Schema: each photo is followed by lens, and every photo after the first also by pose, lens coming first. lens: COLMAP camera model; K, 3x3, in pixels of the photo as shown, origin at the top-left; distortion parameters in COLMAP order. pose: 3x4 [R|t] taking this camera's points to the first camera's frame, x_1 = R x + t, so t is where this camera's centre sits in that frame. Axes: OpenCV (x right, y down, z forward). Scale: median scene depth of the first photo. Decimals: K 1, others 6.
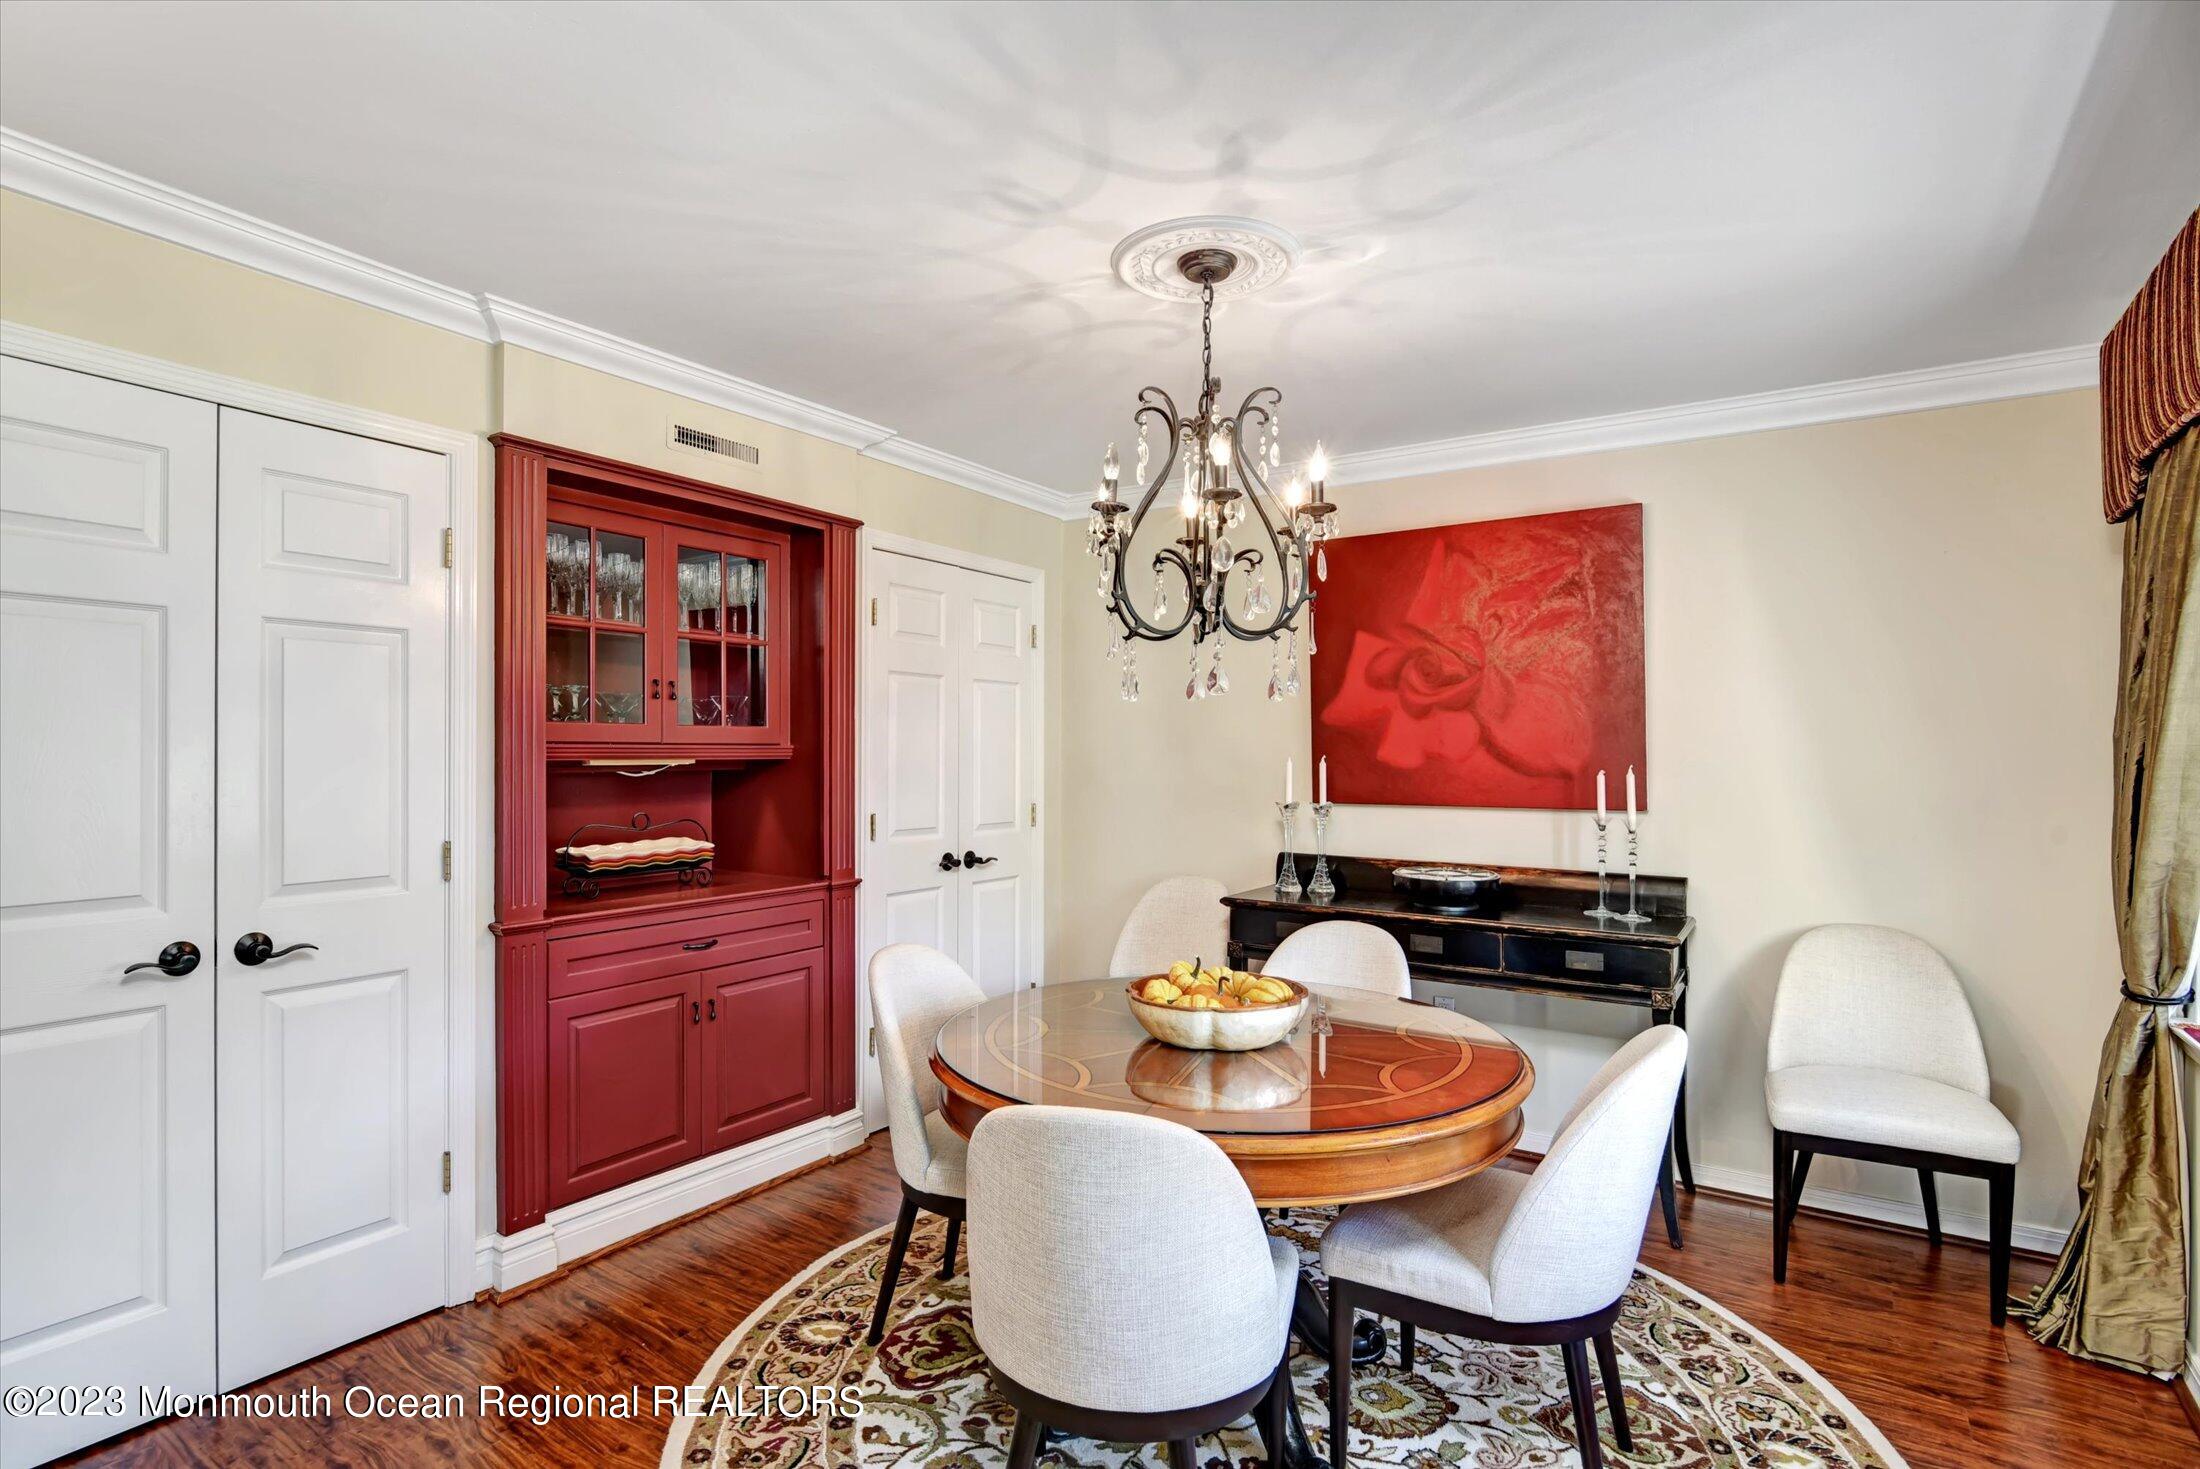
lens RADIAL K [[1070.5, 0, 1090.4], [0, 1070.5, 738.3], [0, 0, 1]] dist [0.005329, 0.000181]
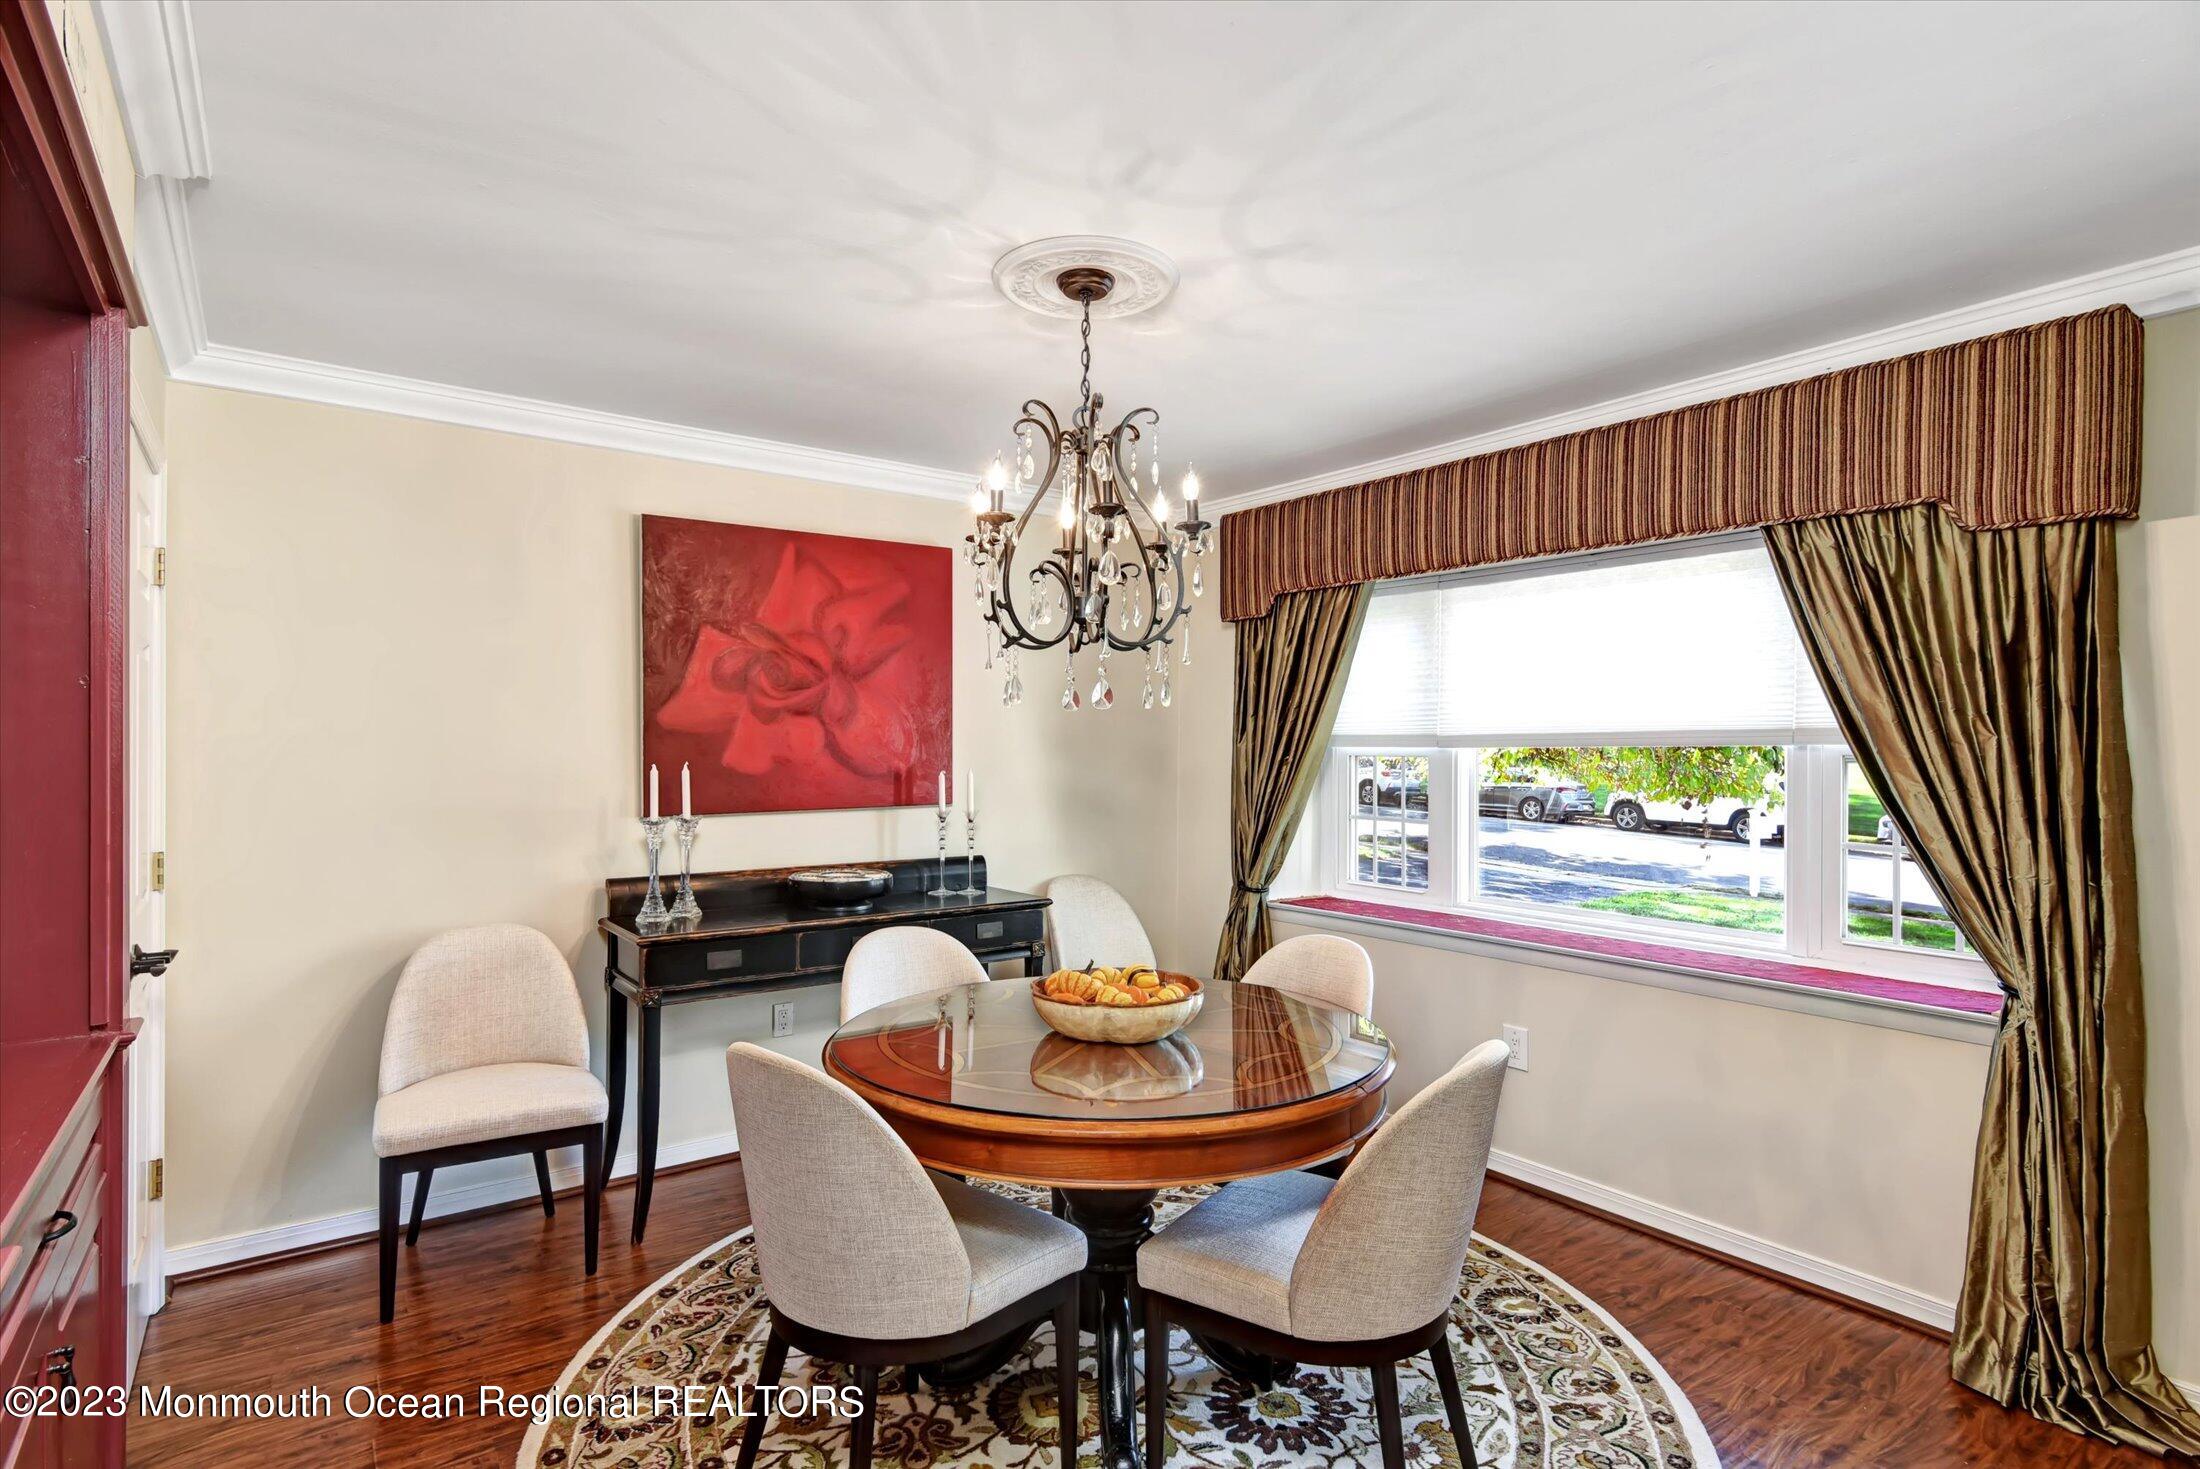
lens RADIAL K [[1070.5, 0, 1090.4], [0, 1070.5, 738.3], [0, 0, 1]] dist [0.005329, 0.000181]
pose [[0.358693, 0.014276, 0.933346, -0.528197], [0.004775, 0.999842, -0.017128, 0.013414], [-0.933443, 0.010601, 0.358569, 0.381147]]
